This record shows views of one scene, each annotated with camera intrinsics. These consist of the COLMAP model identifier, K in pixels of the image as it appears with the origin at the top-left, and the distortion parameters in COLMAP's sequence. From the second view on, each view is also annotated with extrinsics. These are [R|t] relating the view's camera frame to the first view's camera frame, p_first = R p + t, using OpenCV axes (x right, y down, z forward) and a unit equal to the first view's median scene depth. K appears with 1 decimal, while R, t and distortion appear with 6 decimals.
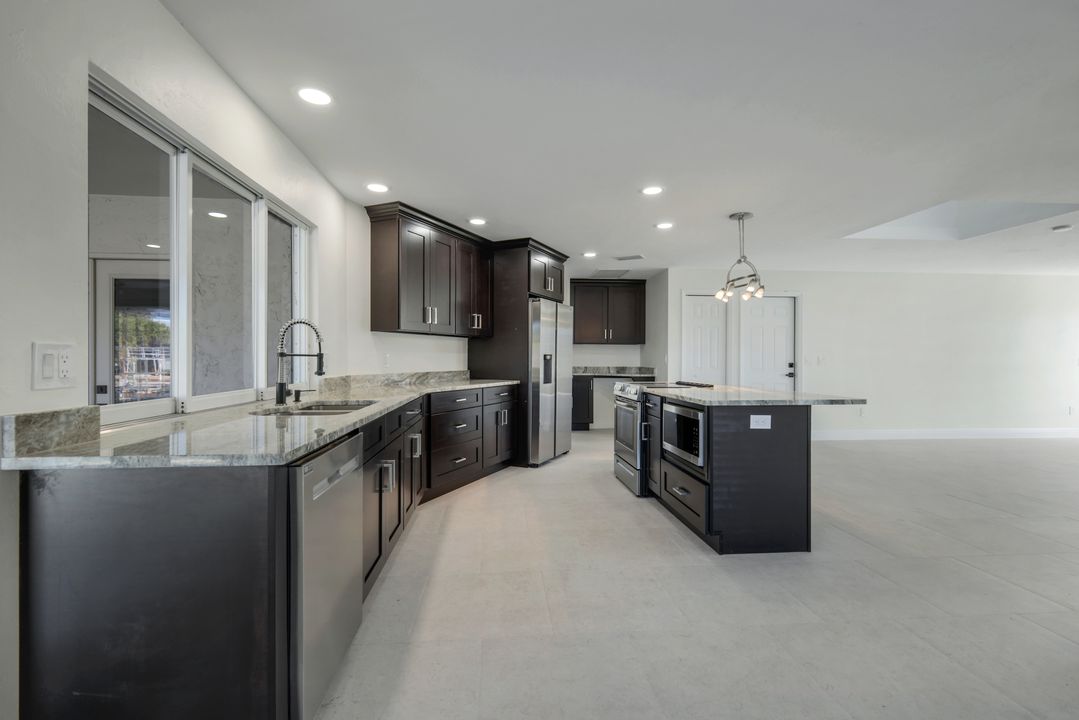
lens RADIAL K [[474.5, 0, 534.5], [0, 474.5, 358.2], [0, 0, 1]] dist [-0.000878, 0.000035]
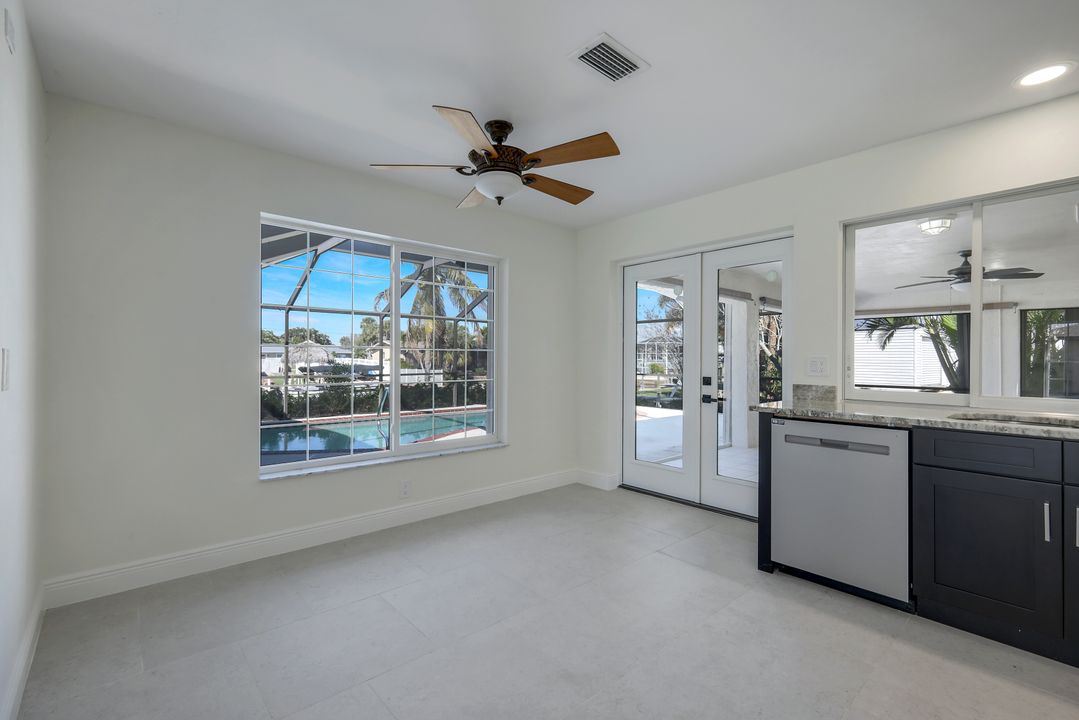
lens RADIAL K [[474.5, 0, 533.8], [0, 474.5, 357.1], [0, 0, 1]] dist [-0.000878, 0.000035]
pose [[-0.801025, -0.005344, -0.598608, 0.448252], [-0.005062, 0.999985, -0.002153, -0.004681], [0.598610, 0.001306, -0.801039, 0.607866]]
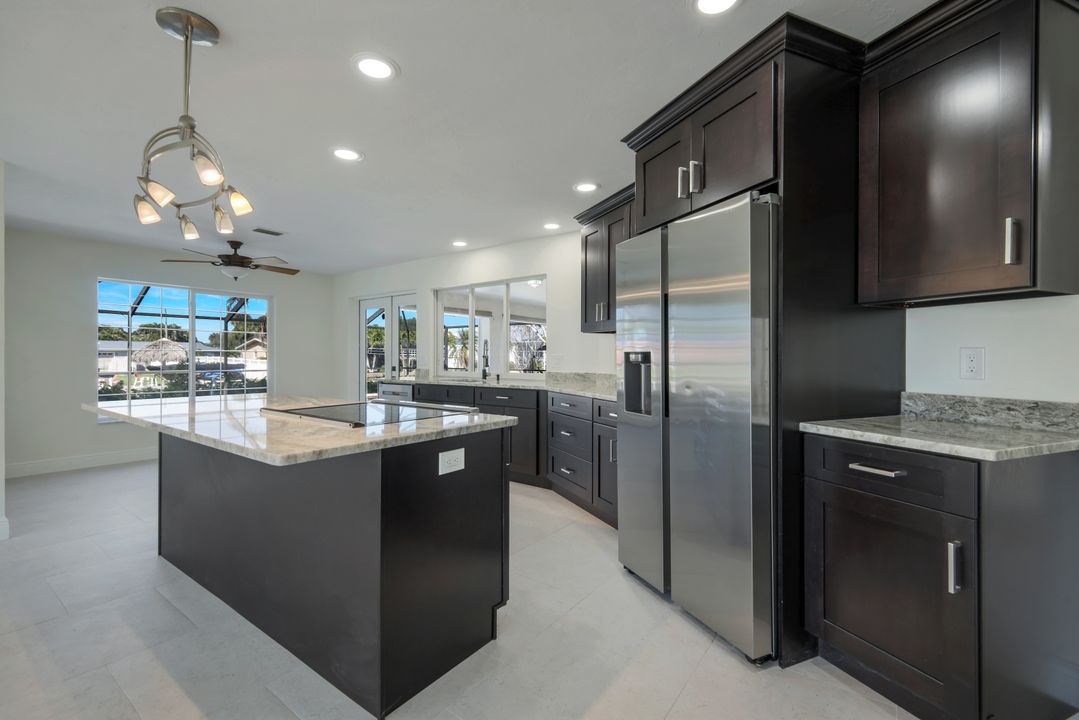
lens RADIAL K [[474.5, 0, 546.5], [0, 474.5, 355.3], [0, 0, 1]] dist [-0.000878, 0.000035]
pose [[-0.646699, -0.001672, -0.762744, 0.538525], [-0.001066, 0.999999, -0.001289, -0.006348], [0.762745, -0.000021, -0.646700, 1.489848]]
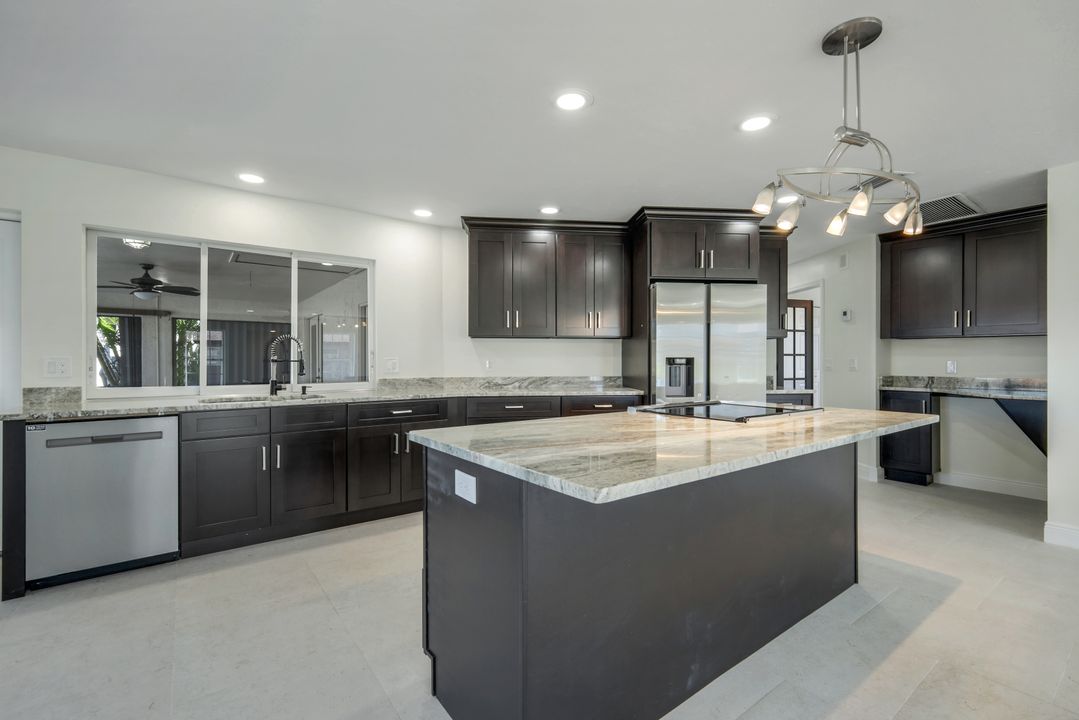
lens RADIAL K [[474.5, 0, 541.6], [0, 474.5, 359.1], [0, 0, 1]] dist [-0.000878, 0.000035]
pose [[0.546472, -0.001297, -0.837476, 0.630229], [0.000222, 0.999999, -0.001404, -0.005565], [0.837477, 0.000582, 0.546472, 0.506155]]
